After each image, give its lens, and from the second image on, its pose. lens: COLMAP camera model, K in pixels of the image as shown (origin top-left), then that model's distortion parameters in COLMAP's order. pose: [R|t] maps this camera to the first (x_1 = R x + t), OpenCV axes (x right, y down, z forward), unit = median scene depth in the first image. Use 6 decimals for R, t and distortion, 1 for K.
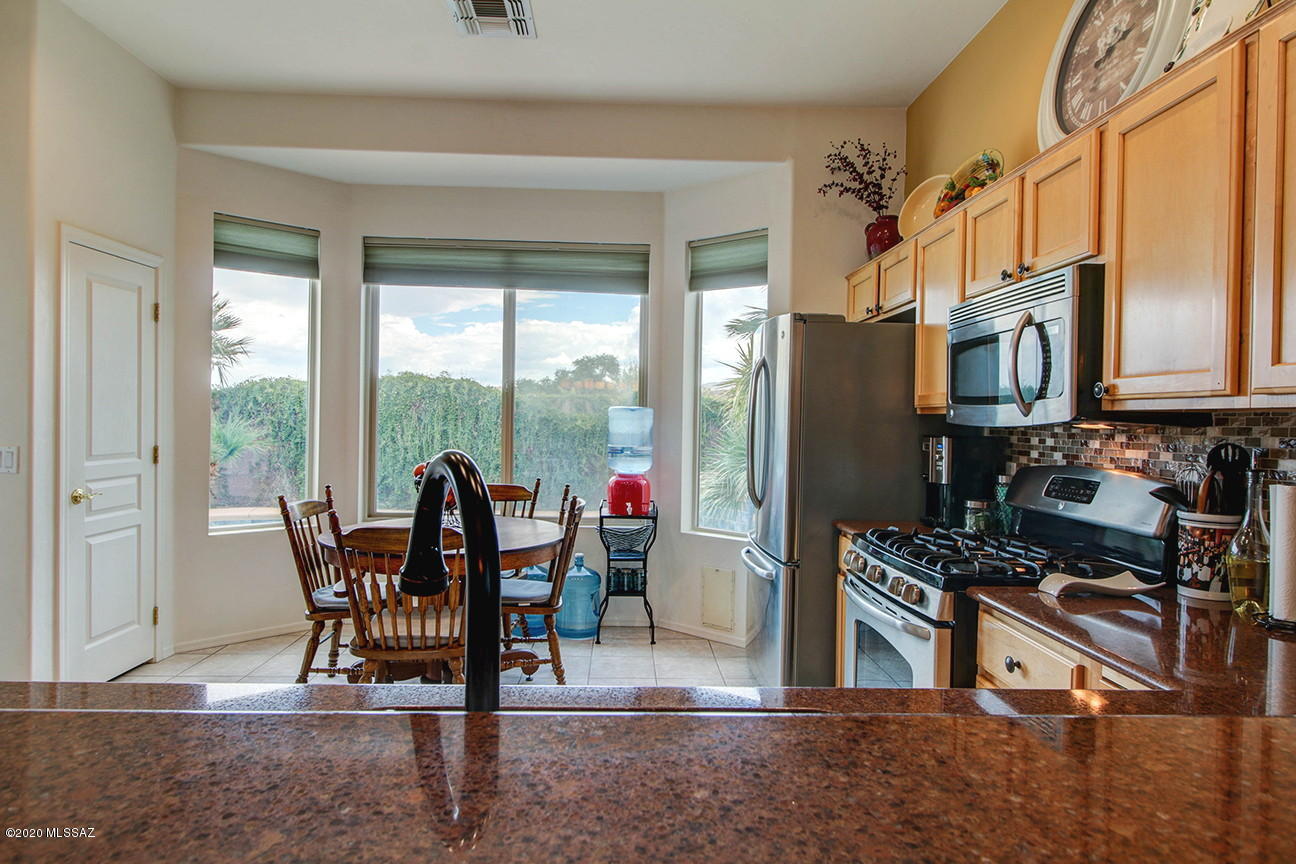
lens RADIAL K [[753.0, 0, 642.5], [0, 753.0, 434.0], [0, 0, 1]] dist [-0.003592, -0.001802]
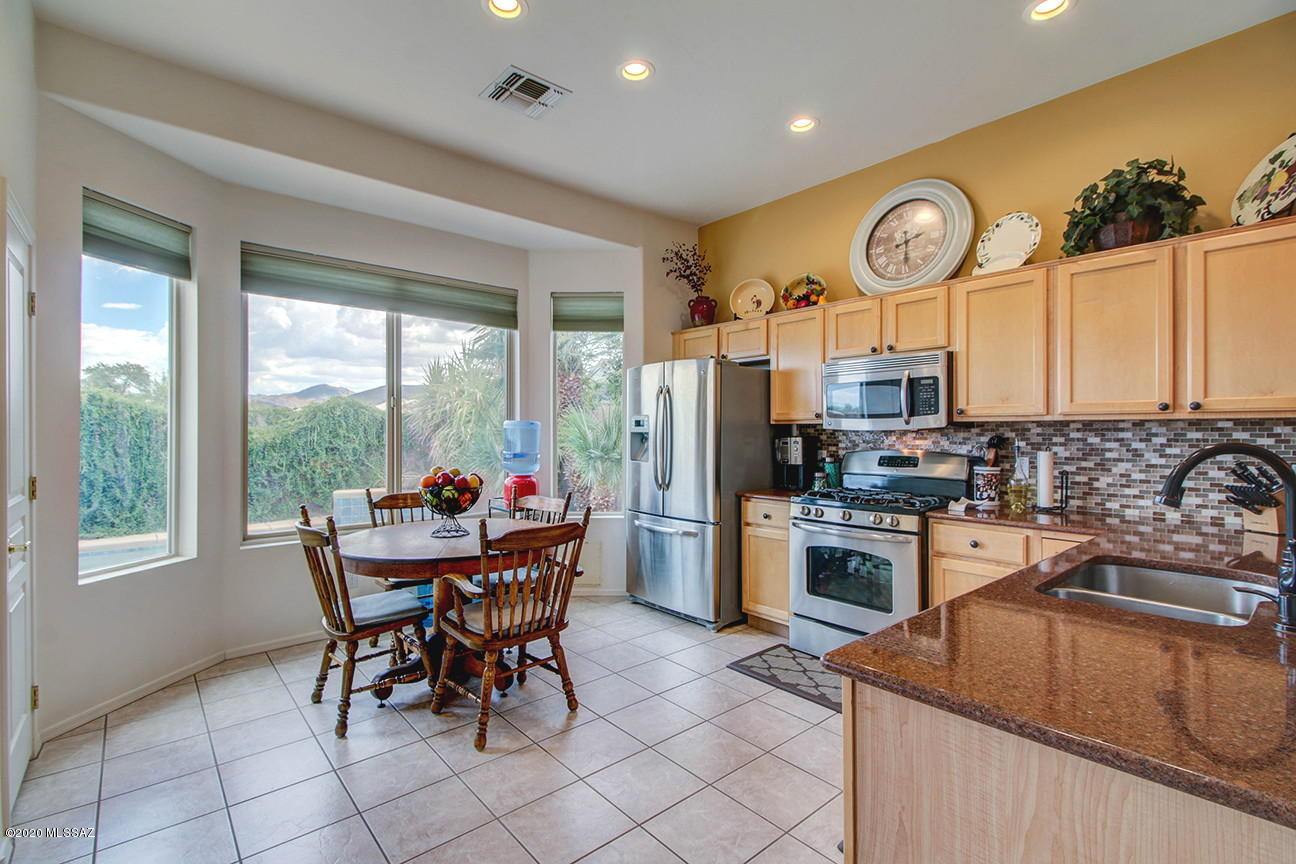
lens RADIAL K [[594.9, 0, 657.7], [0, 594.9, 430.6], [0, 0, 1]] dist [0.011042, -0.002632]
pose [[0.773474, -0.018202, 0.633567, -0.463910], [0.027300, 0.999617, -0.004610, -0.008821], [-0.633240, 0.020862, 0.773674, 0.102056]]
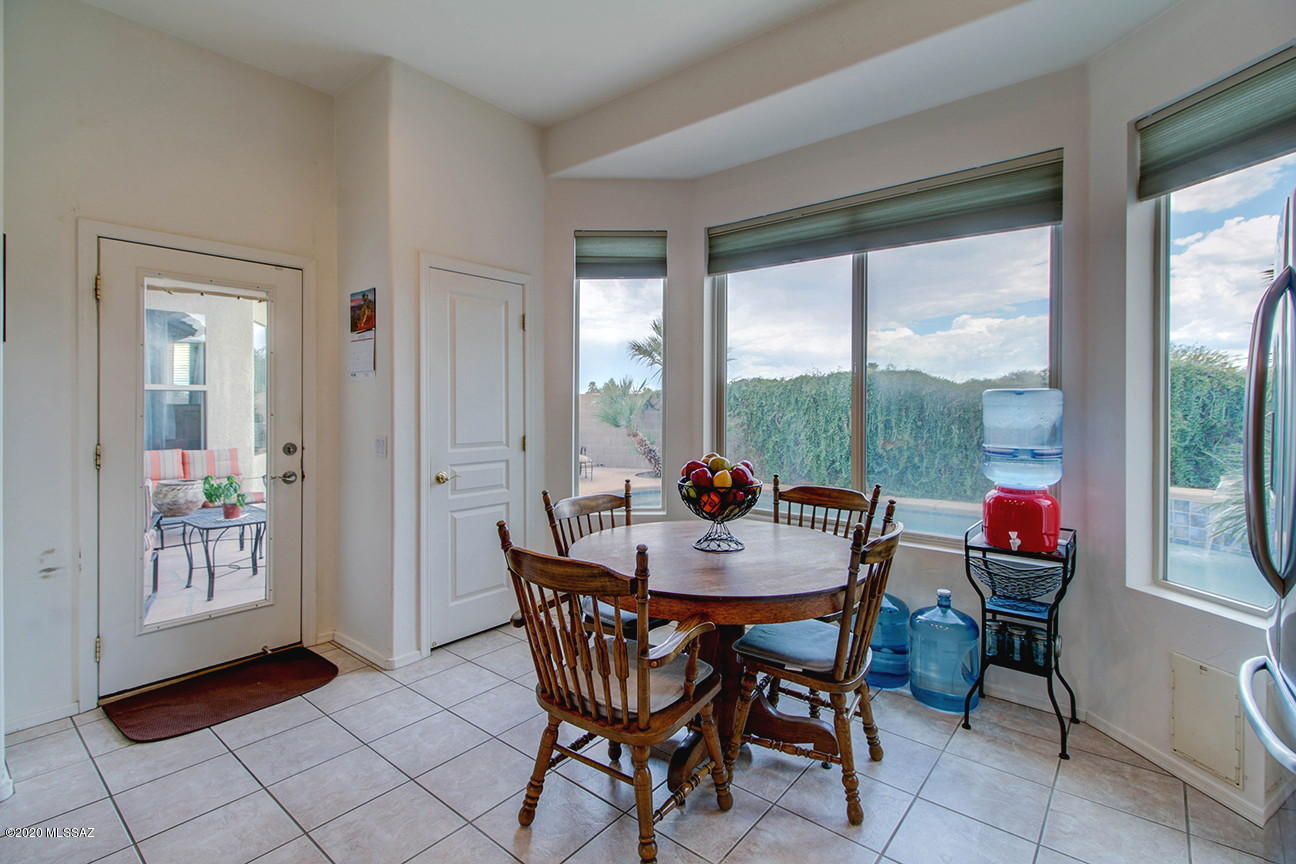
lens RADIAL K [[594.9, 0, 632.3], [0, 594.9, 410.2], [0, 0, 1]] dist [0.011042, -0.002632]
pose [[0.739792, -0.011411, -0.672739, 0.087310], [-0.001968, 0.999815, -0.019123, -0.005840], [0.672832, 0.015471, 0.739633, 0.366708]]
